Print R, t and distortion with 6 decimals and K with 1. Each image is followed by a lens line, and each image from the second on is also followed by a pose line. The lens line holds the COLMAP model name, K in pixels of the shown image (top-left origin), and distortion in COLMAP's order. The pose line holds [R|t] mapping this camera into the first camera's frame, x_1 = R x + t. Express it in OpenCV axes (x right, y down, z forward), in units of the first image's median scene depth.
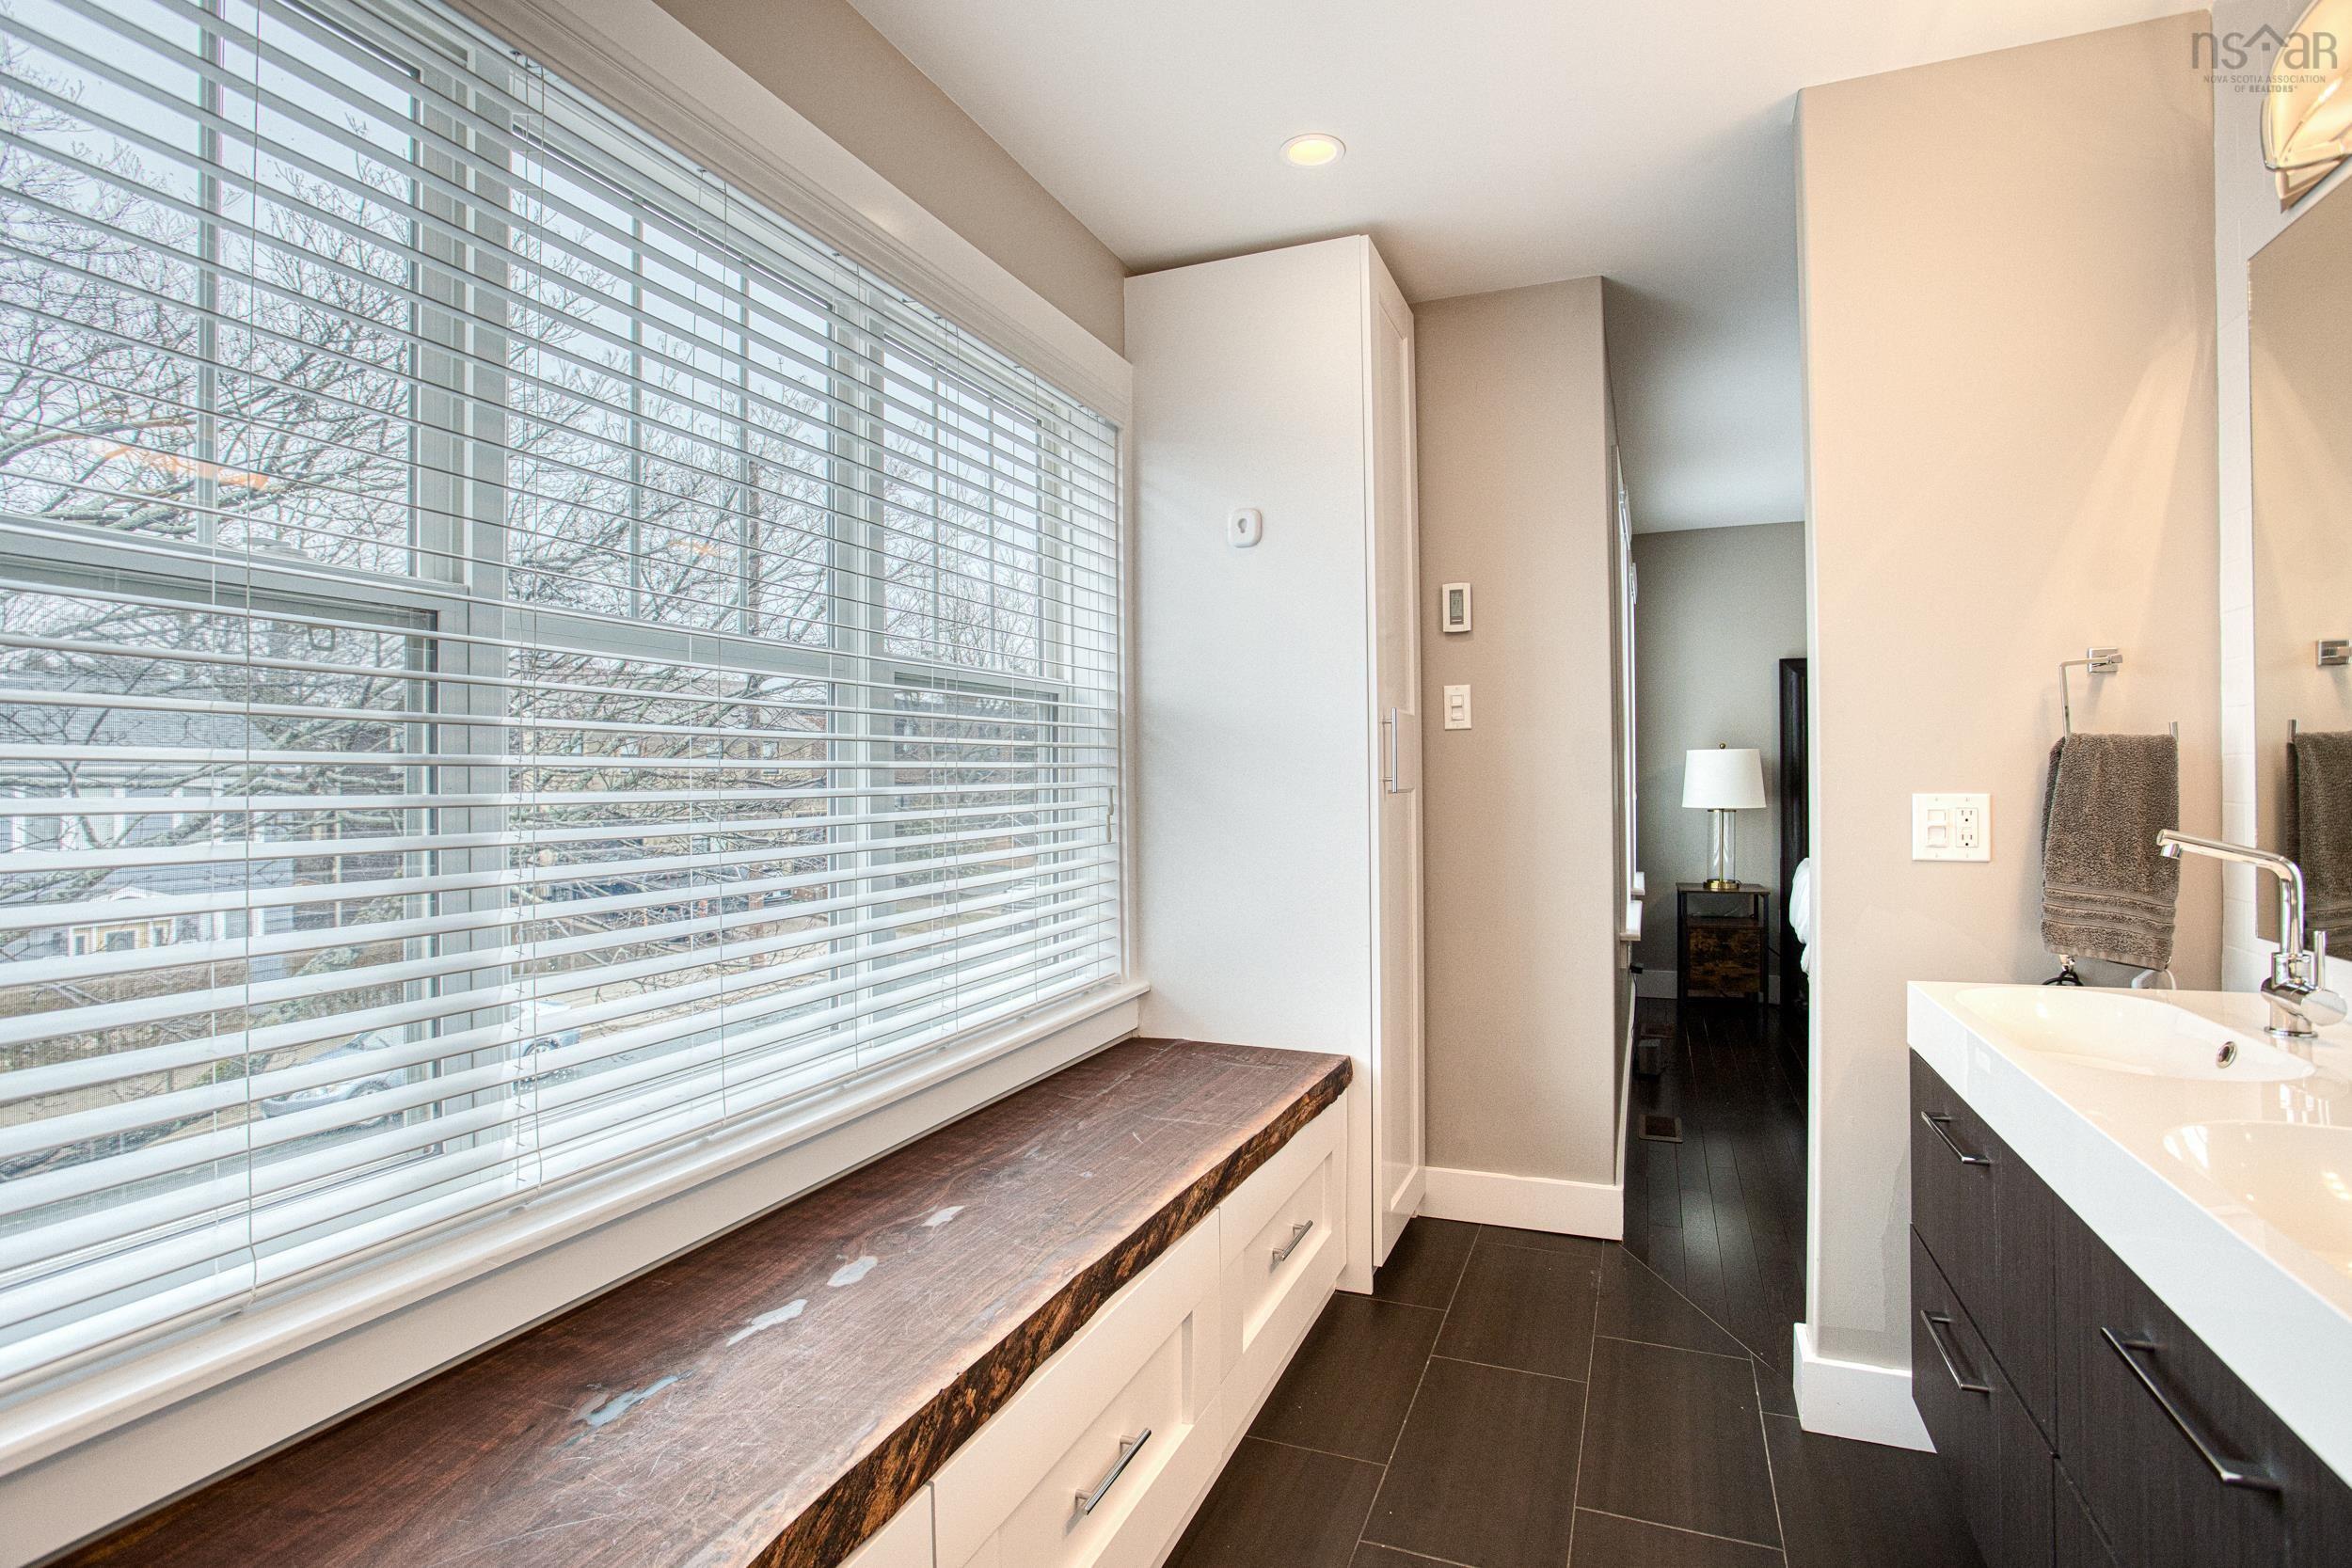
lens RADIAL K [[1171.6, 0, 1187.4], [0, 1171.6, 768.9], [0, 0, 1]] dist [-0.067840, 0.029850]
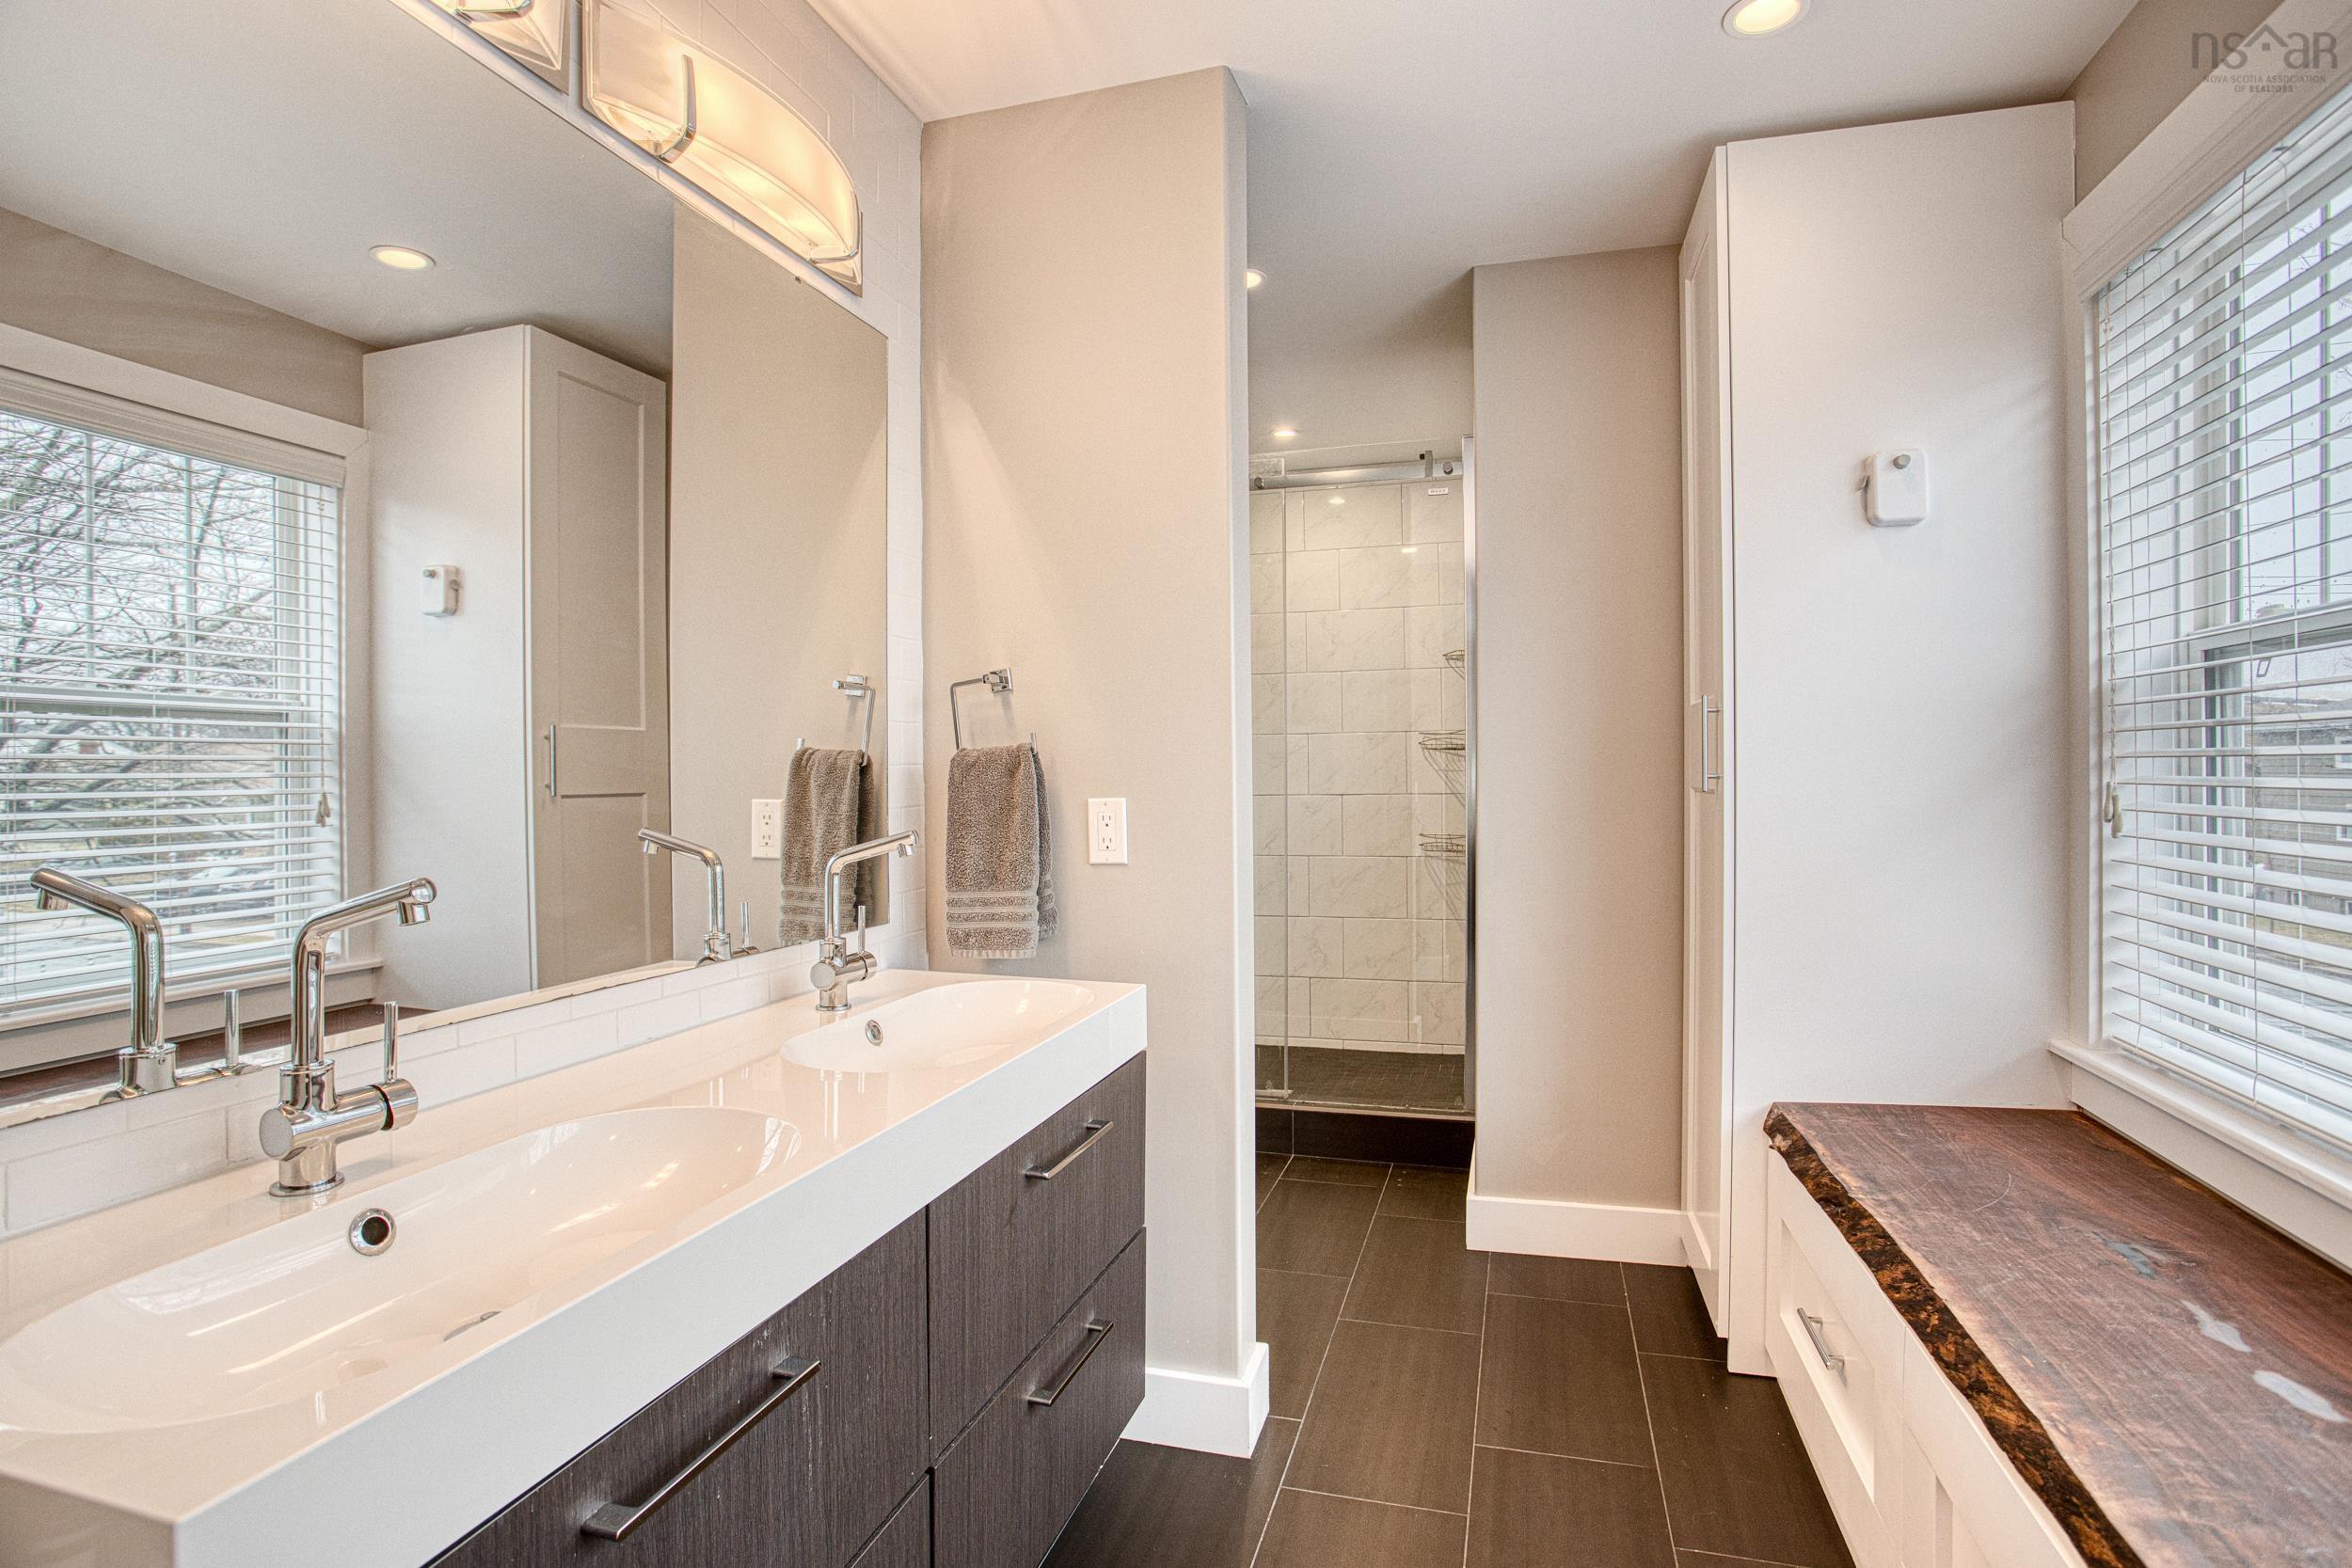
lens RADIAL K [[1171.6, 0, 1187.4], [0, 1171.6, 768.9], [0, 0, 1]] dist [-0.067840, 0.029850]
pose [[-0.994380, 0.020673, -0.103827, 0.608828], [0.021838, 0.999711, -0.010096, -0.002090], [0.103589, -0.012307, -0.994544, 1.917789]]
